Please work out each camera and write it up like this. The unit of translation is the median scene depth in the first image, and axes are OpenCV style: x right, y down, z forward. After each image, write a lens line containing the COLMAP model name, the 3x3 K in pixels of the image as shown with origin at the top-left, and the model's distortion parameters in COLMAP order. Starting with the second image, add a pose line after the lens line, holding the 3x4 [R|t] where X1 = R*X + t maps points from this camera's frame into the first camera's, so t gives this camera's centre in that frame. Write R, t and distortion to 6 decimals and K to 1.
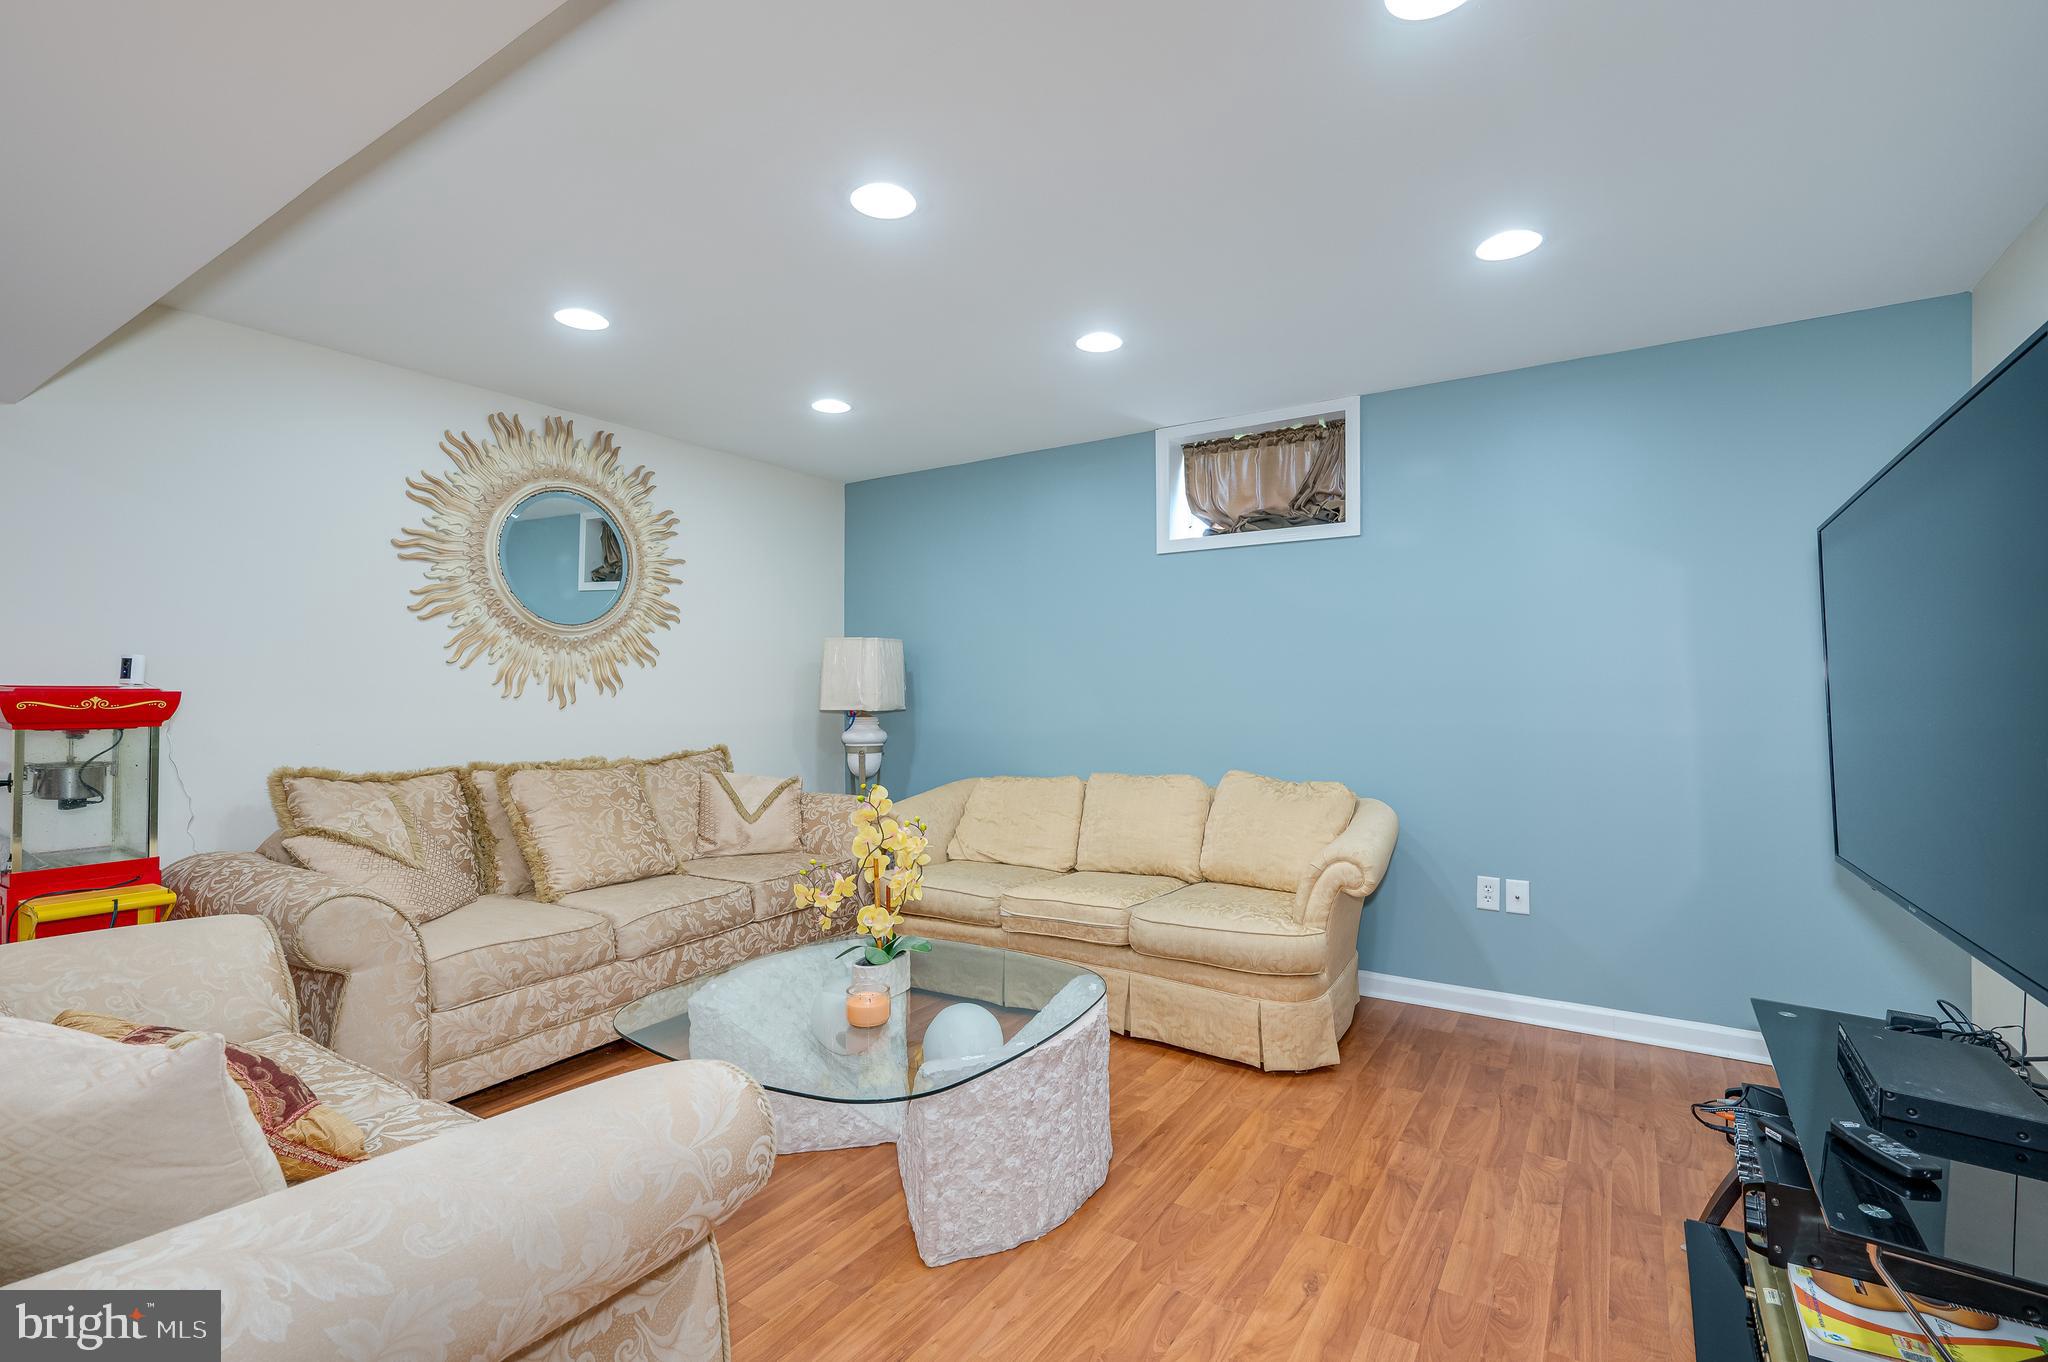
lens RADIAL K [[924.4, 0, 1034.7], [0, 924.4, 690.3], [0, 0, 1]] dist [0.003480, -0.000116]
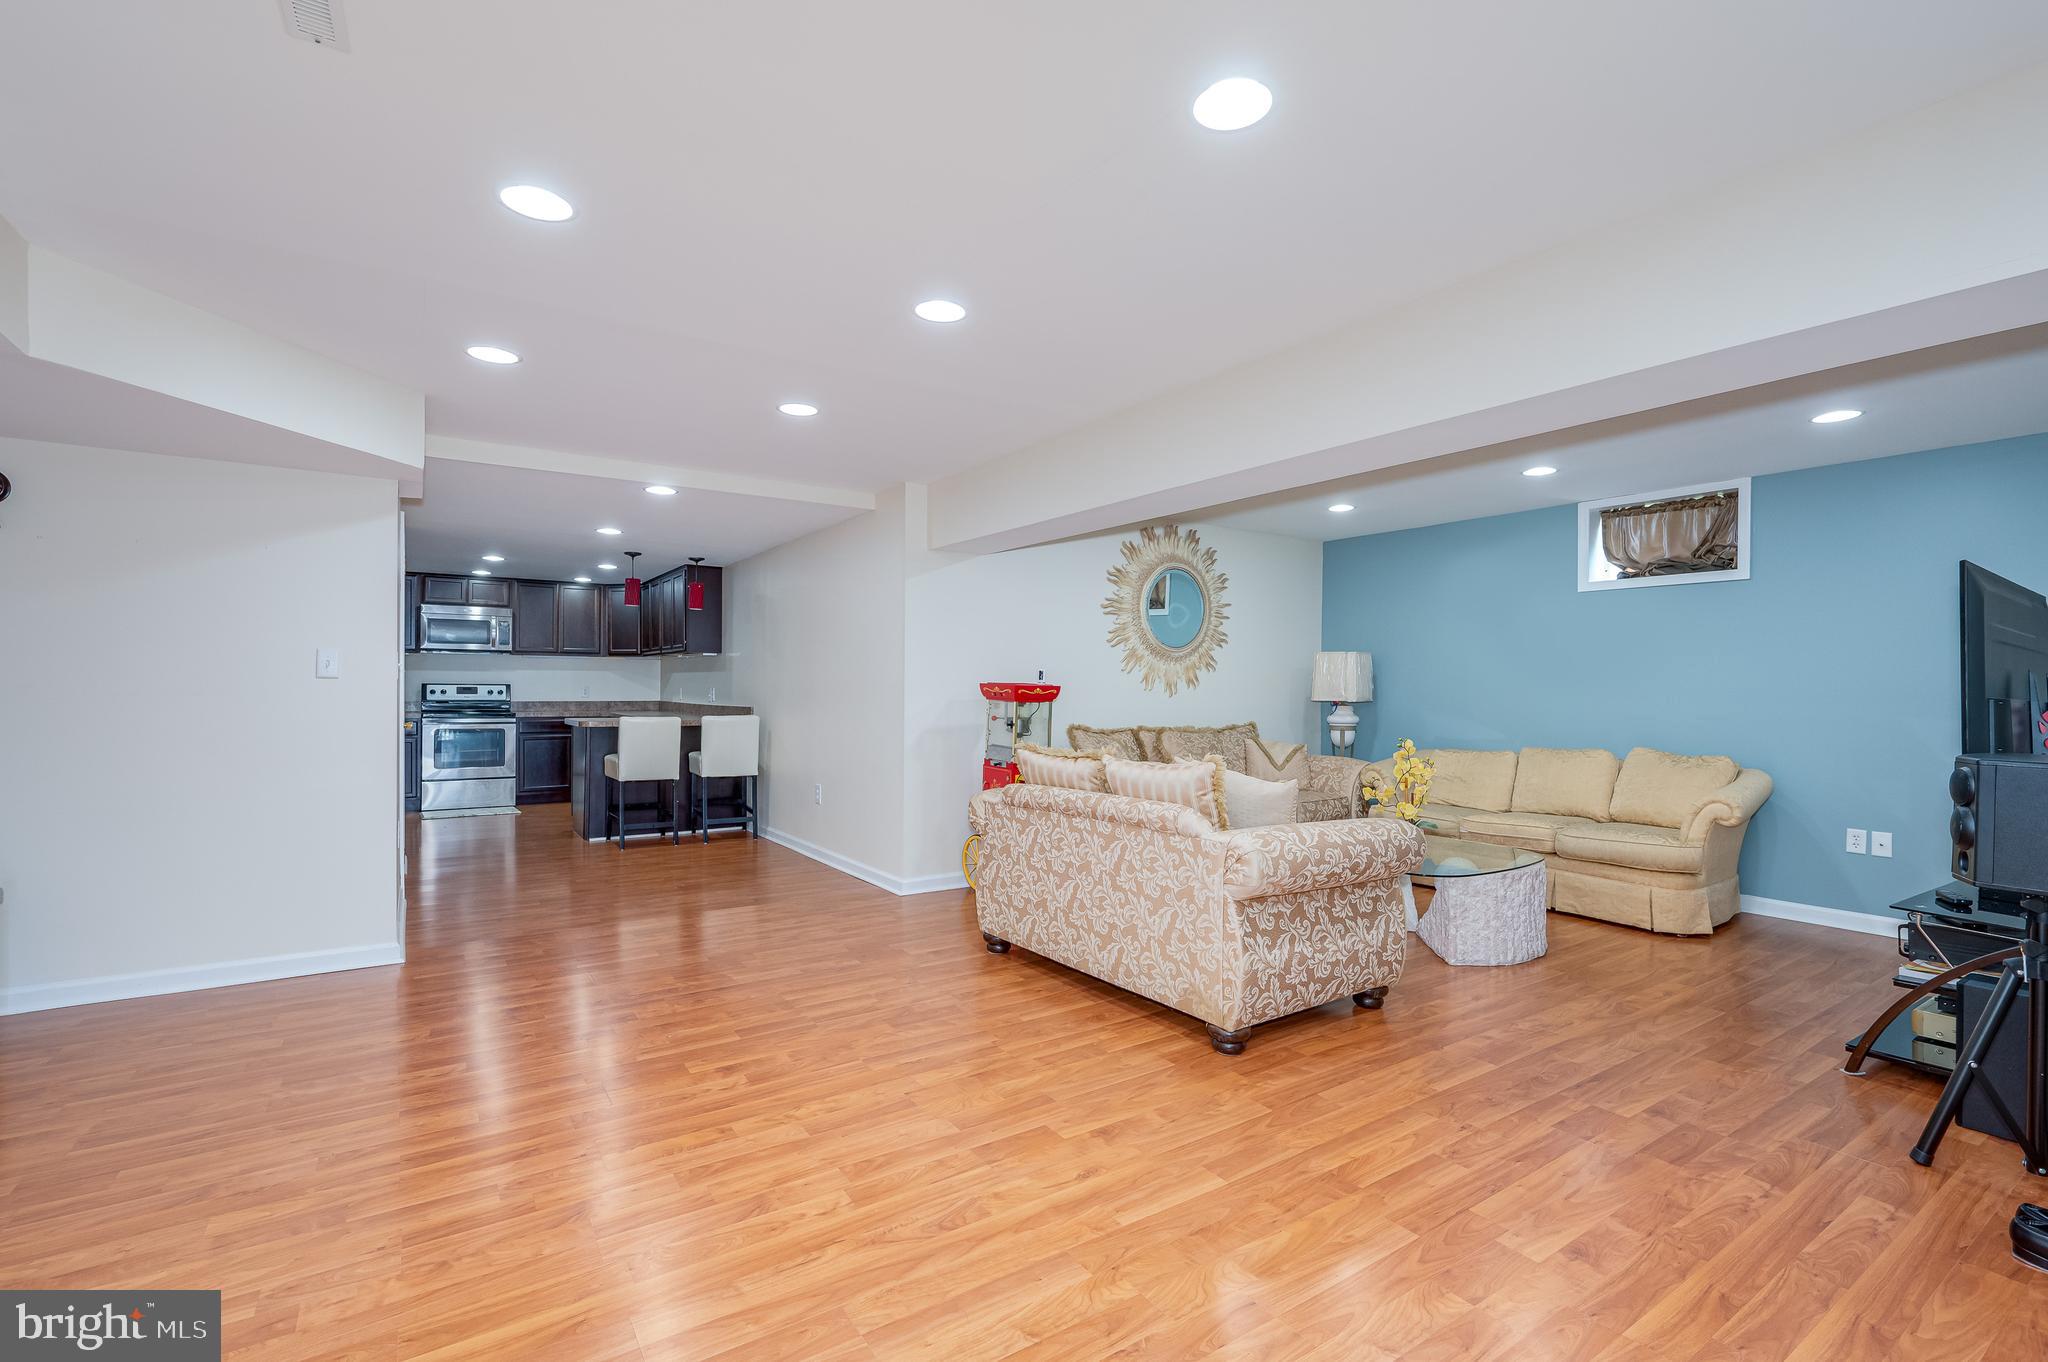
lens RADIAL K [[924.4, 0, 1020.8], [0, 924.4, 691.0], [0, 0, 1]] dist [0.003480, -0.000116]
pose [[0.920616, 0.012026, -0.390283, -0.101308], [-0.009467, 0.999919, 0.008480, -0.002649], [0.390354, -0.004112, 0.920656, -0.658098]]
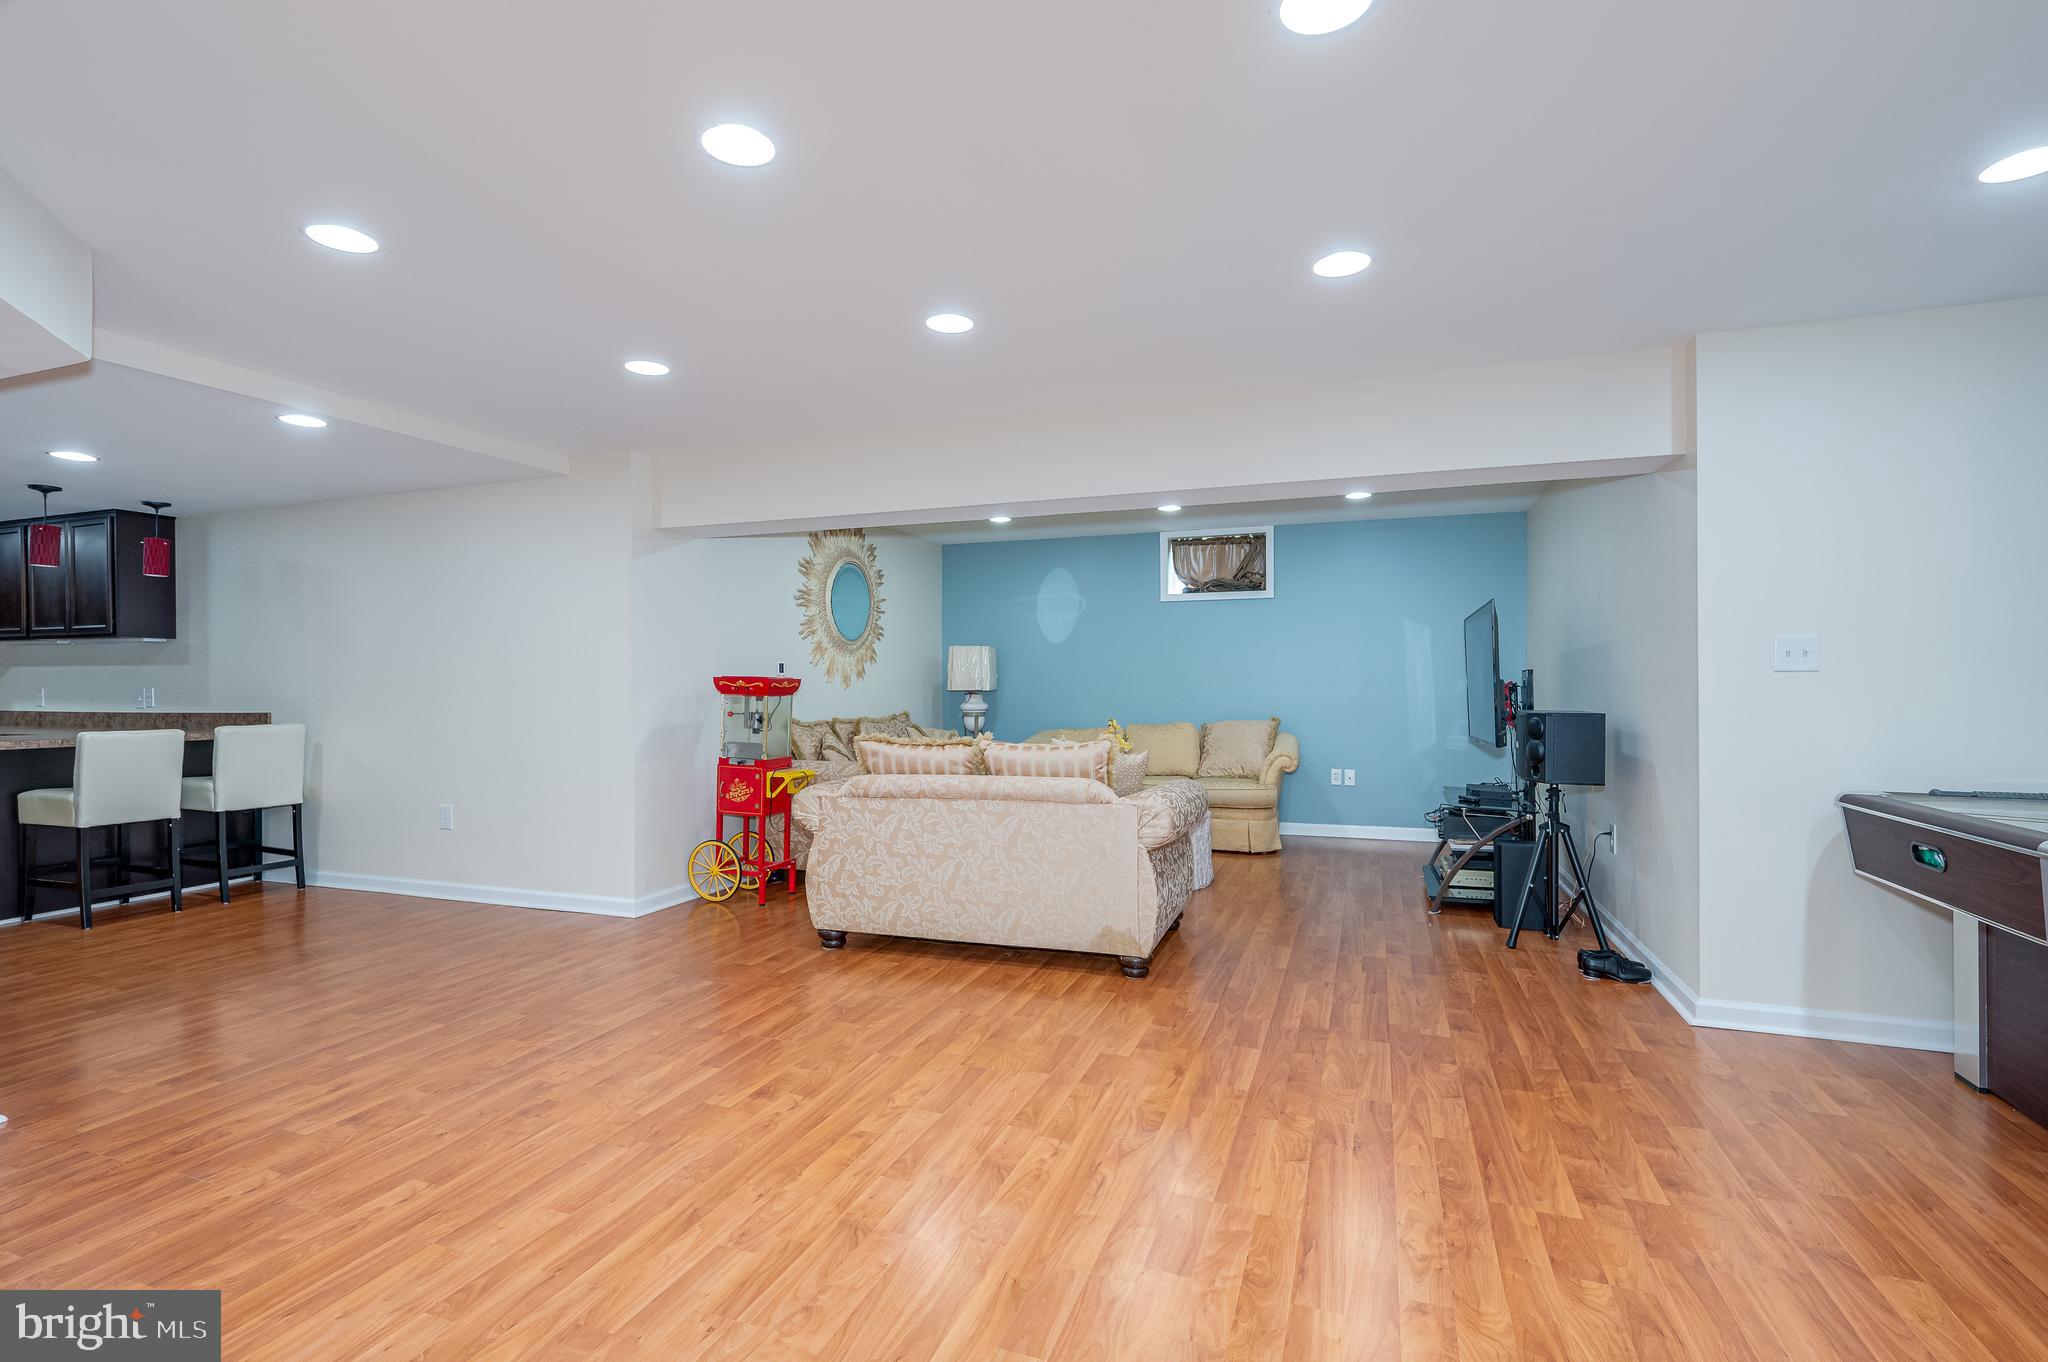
lens RADIAL K [[963.0, 0, 1021.5], [0, 963.0, 691.0], [0, 0, 1]] dist [0.001320, -0.000407]
pose [[0.974505, -0.003845, 0.224334, -0.587165], [0.001061, 0.999921, 0.012532, 0.001338], [-0.224364, -0.011975, 0.974432, -0.808928]]
